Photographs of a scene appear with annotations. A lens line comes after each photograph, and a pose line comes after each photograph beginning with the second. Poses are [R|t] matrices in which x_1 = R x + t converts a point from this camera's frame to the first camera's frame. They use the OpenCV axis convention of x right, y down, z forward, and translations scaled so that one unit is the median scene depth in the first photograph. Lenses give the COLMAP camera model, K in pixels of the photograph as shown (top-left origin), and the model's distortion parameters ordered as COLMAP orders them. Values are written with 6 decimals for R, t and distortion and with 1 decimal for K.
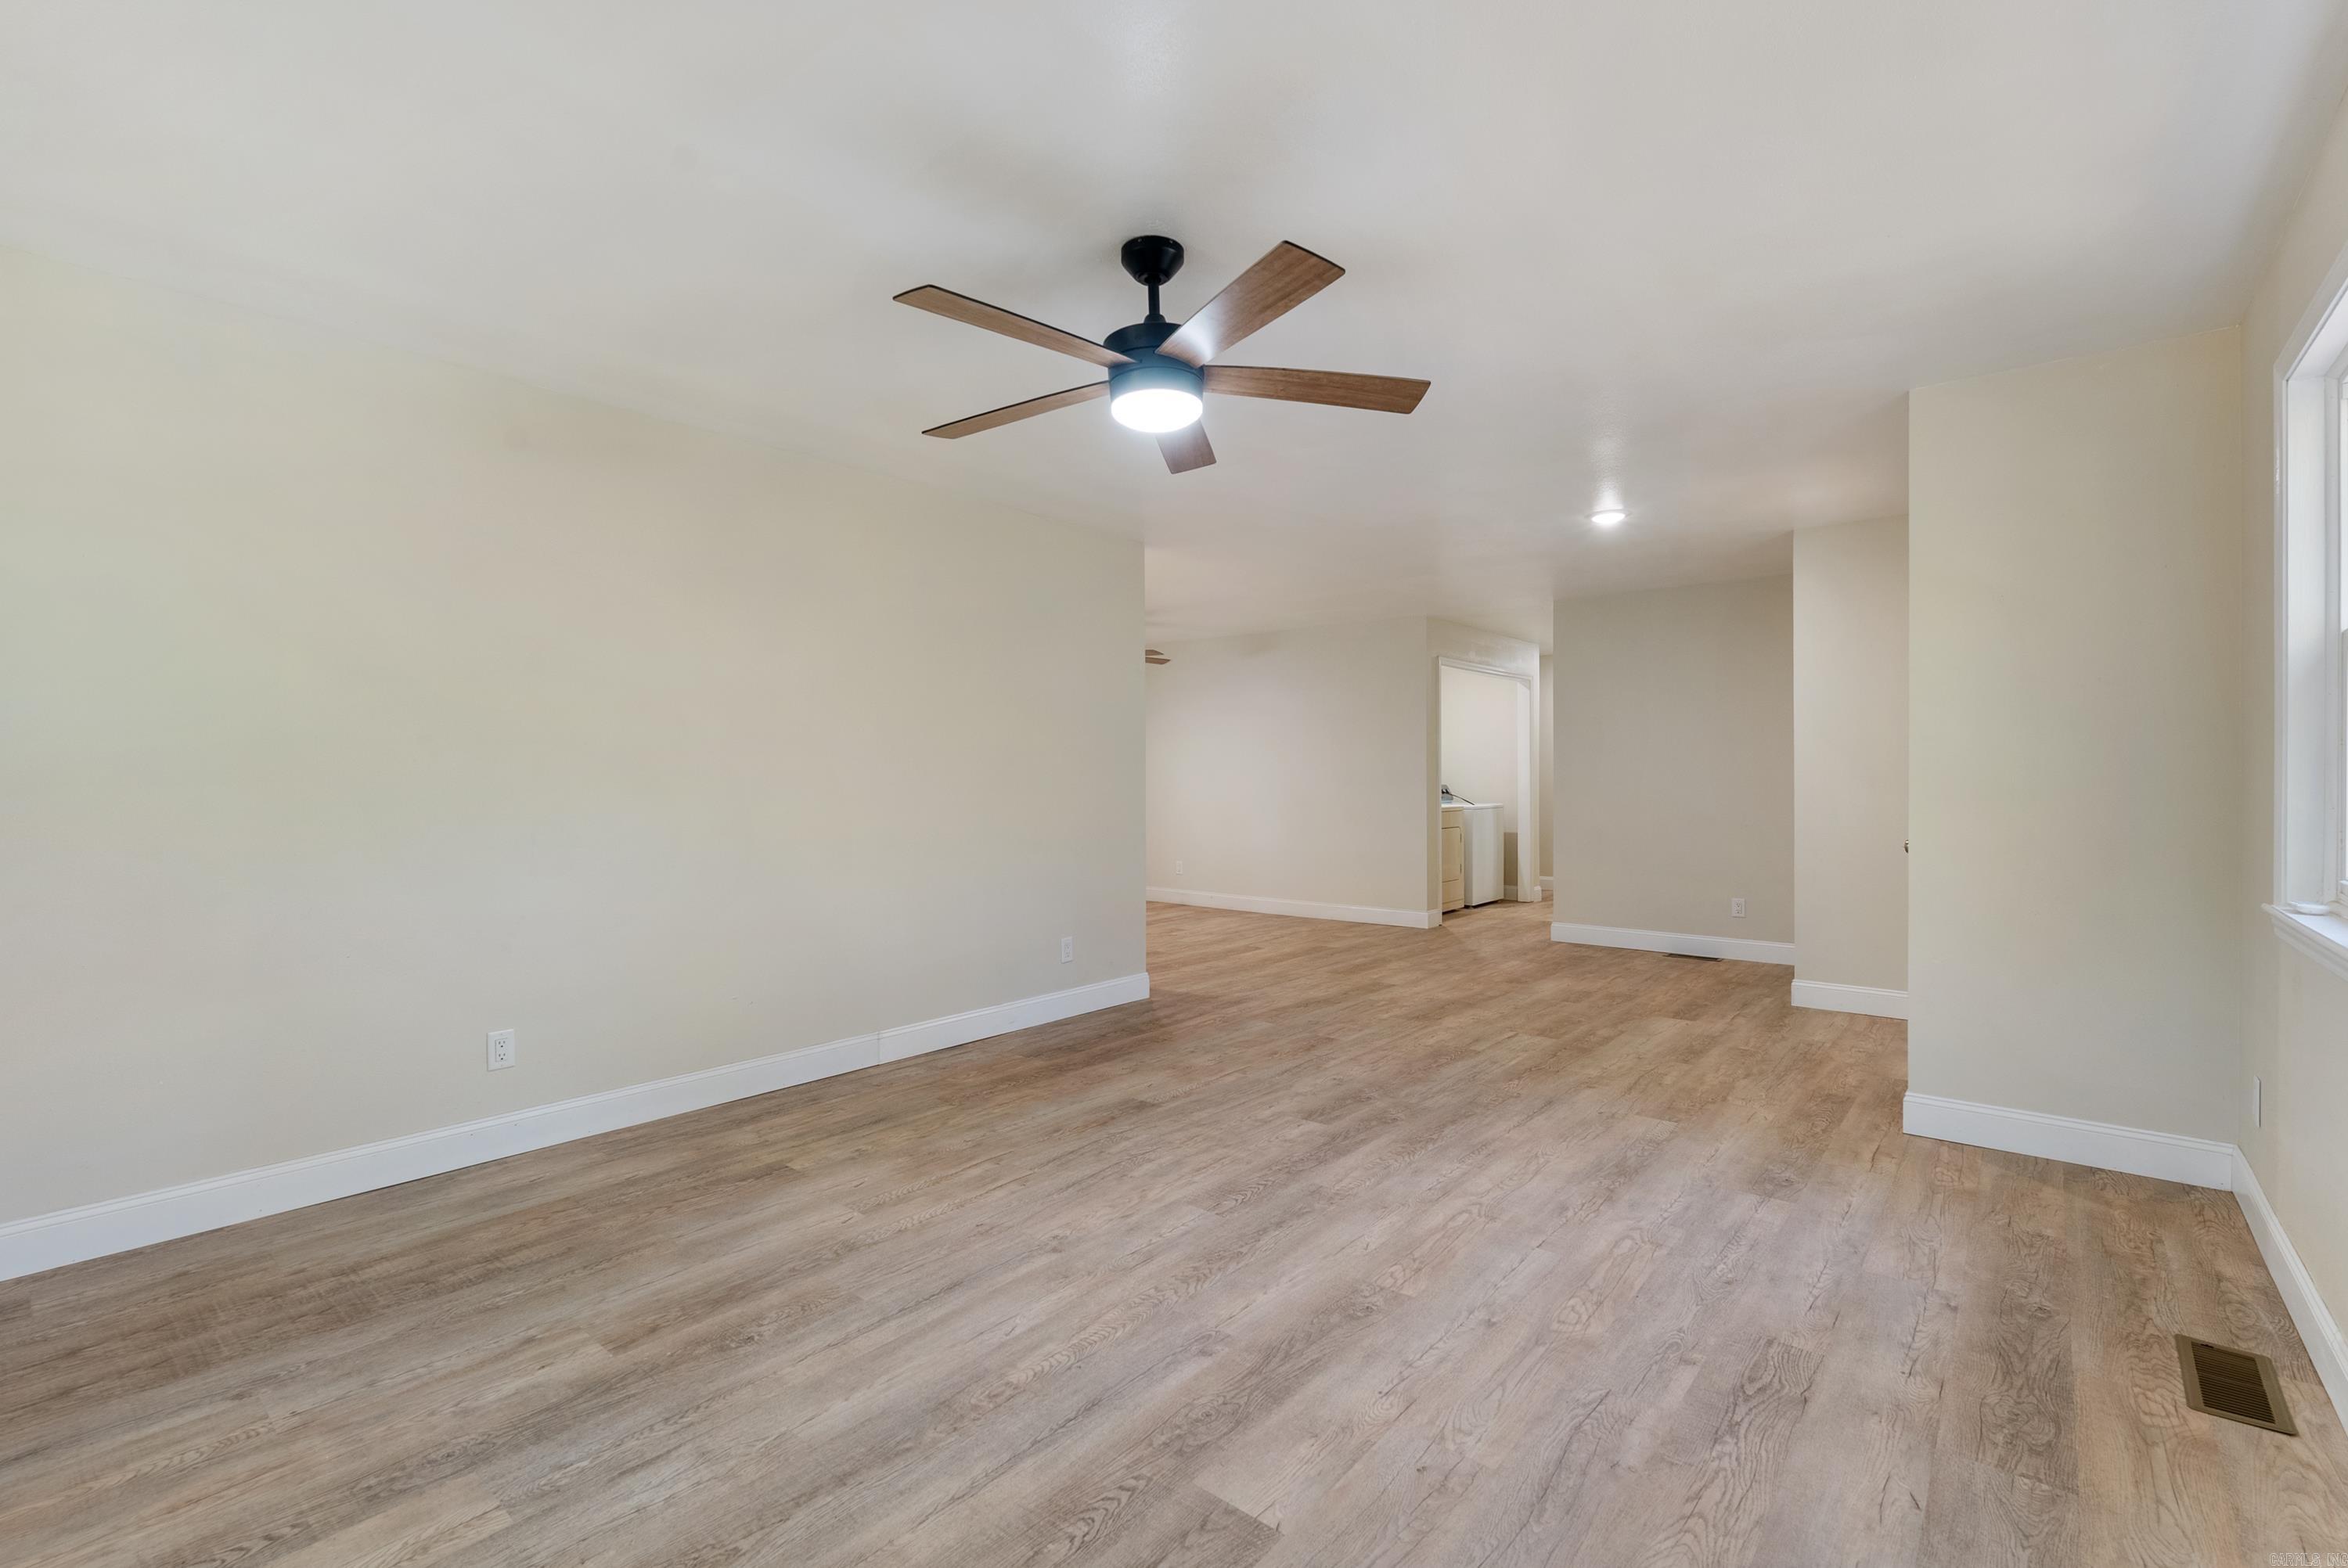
lens RADIAL K [[1050.3, 0, 1171.5], [0, 1050.3, 782.1], [0, 0, 1]] dist [0.001215, -0.000251]
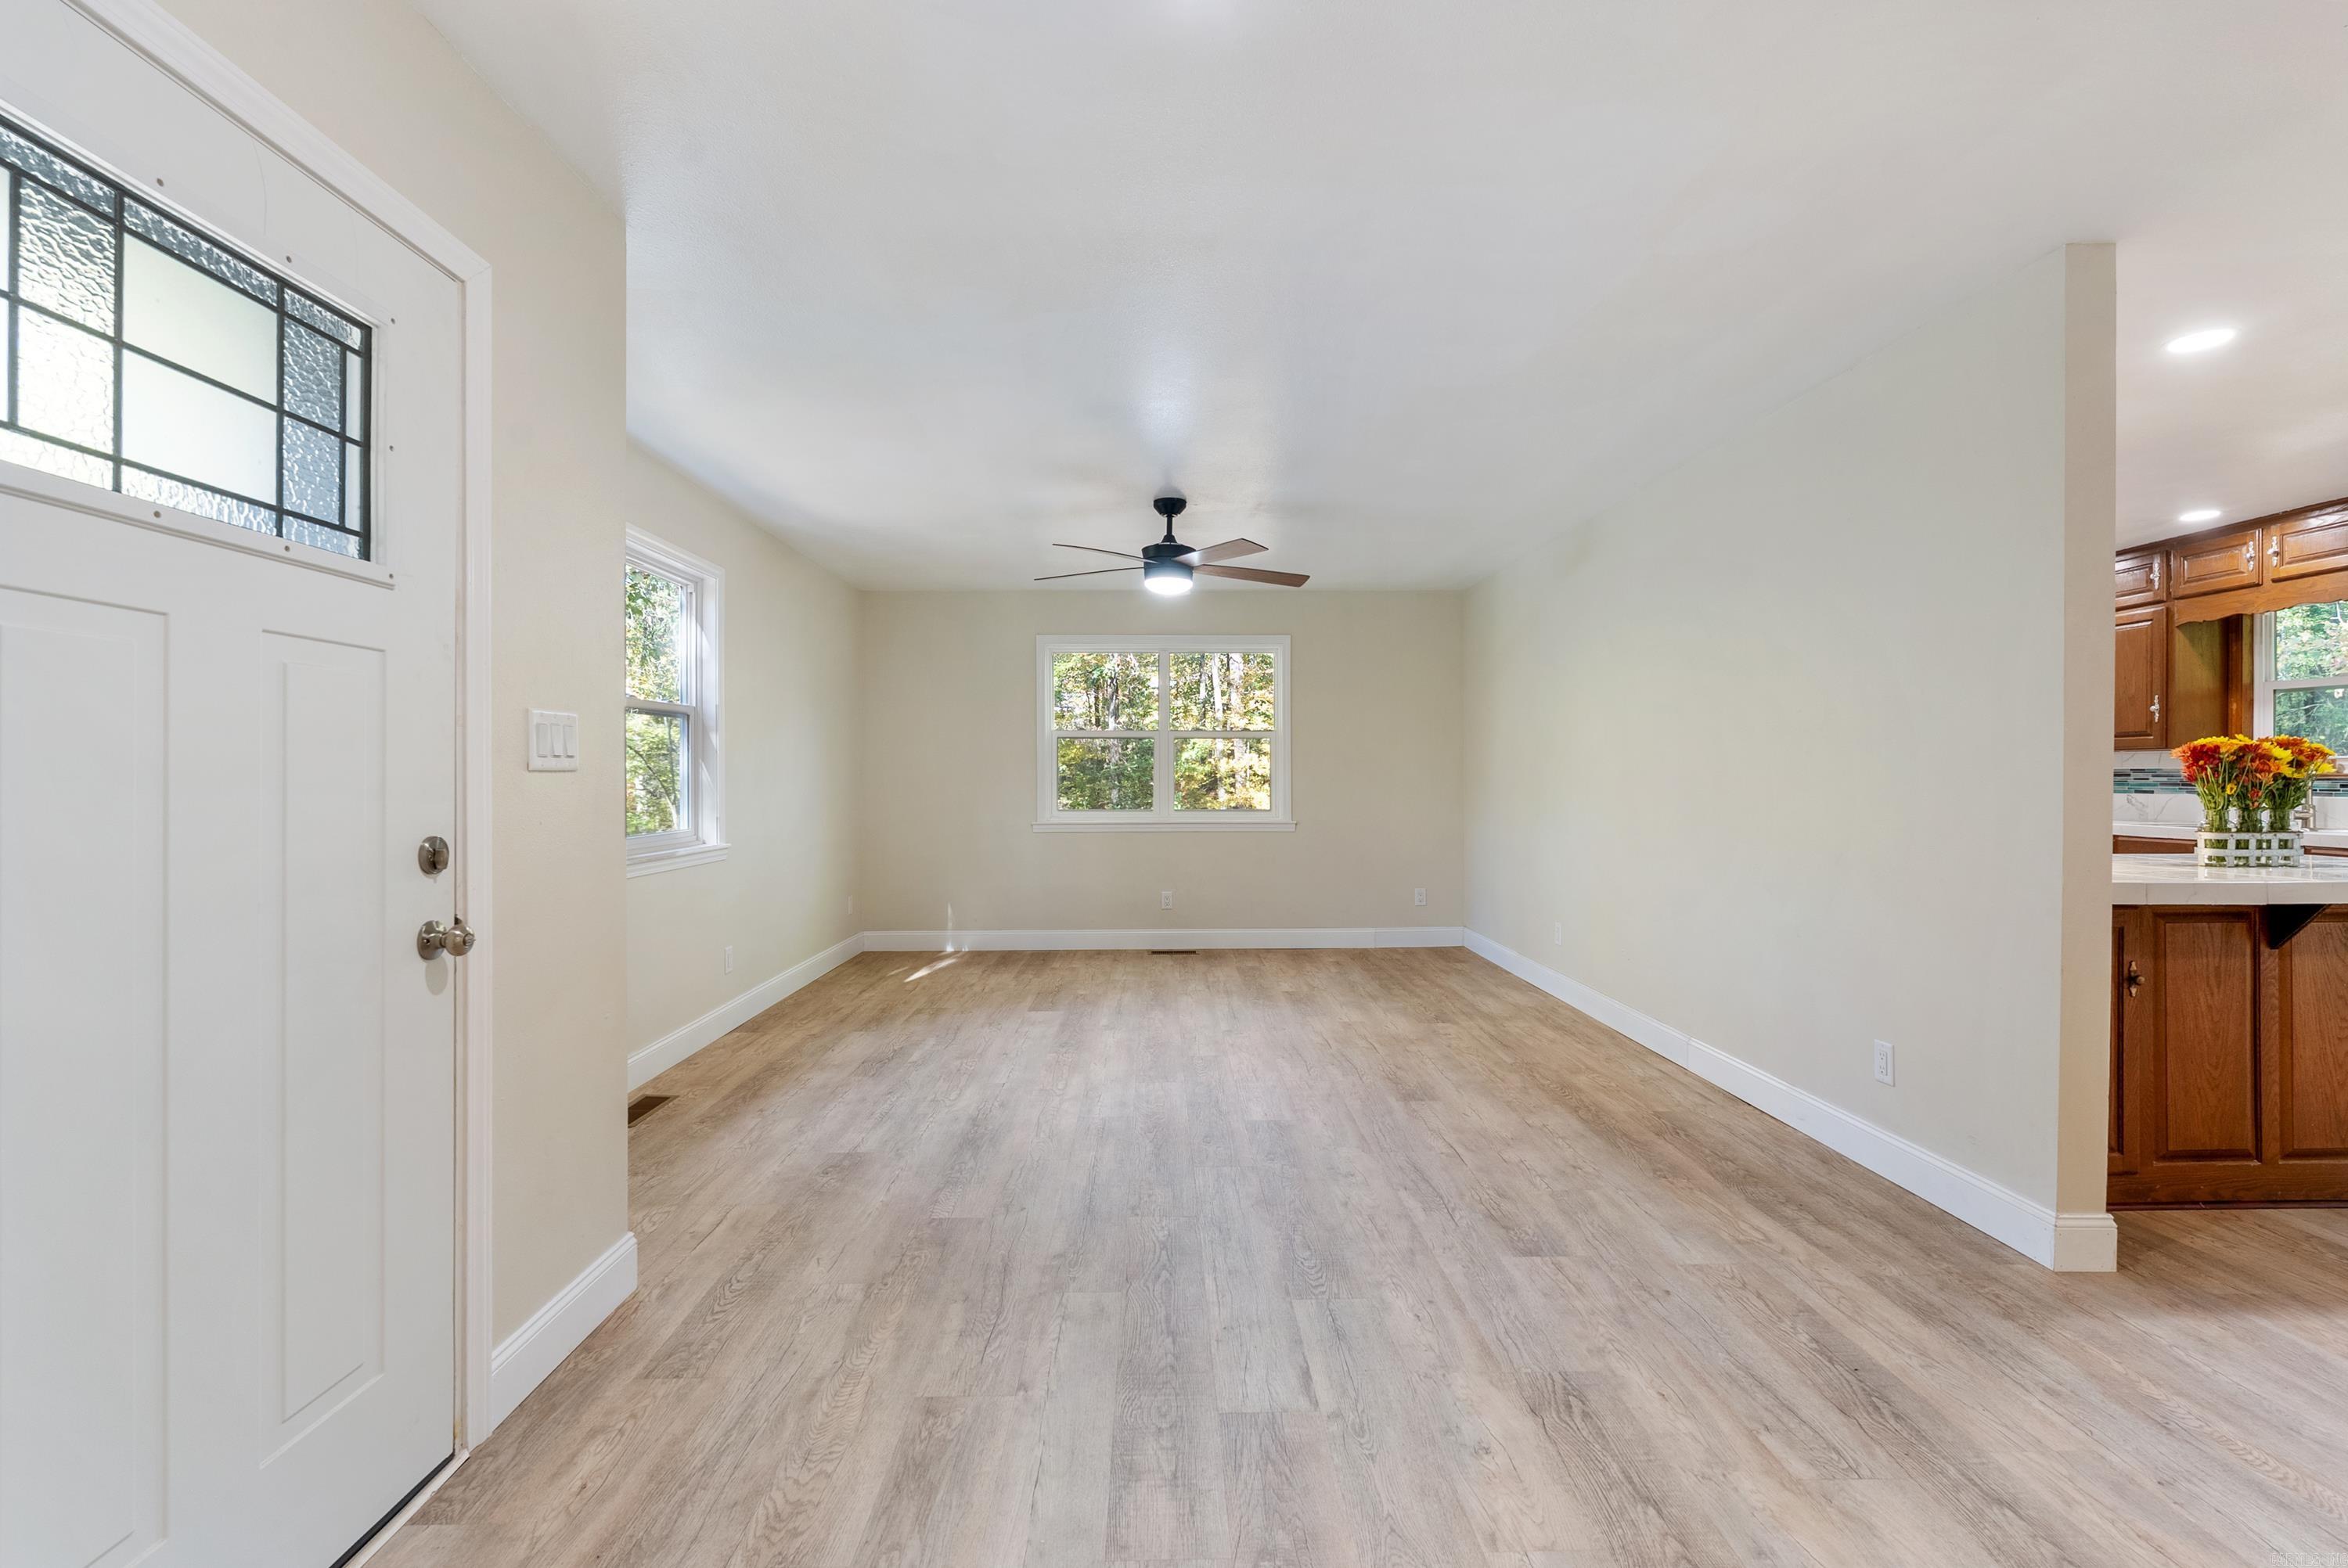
lens RADIAL K [[1050.3, 0, 1183.1], [0, 1050.3, 769.1], [0, 0, 1]] dist [0.001215, -0.000251]
pose [[-0.752494, 0.001215, -0.658598, 0.857605], [0.002437, 0.999997, -0.000940, -0.010545], [0.658595, -0.002312, -0.752494, 1.717460]]
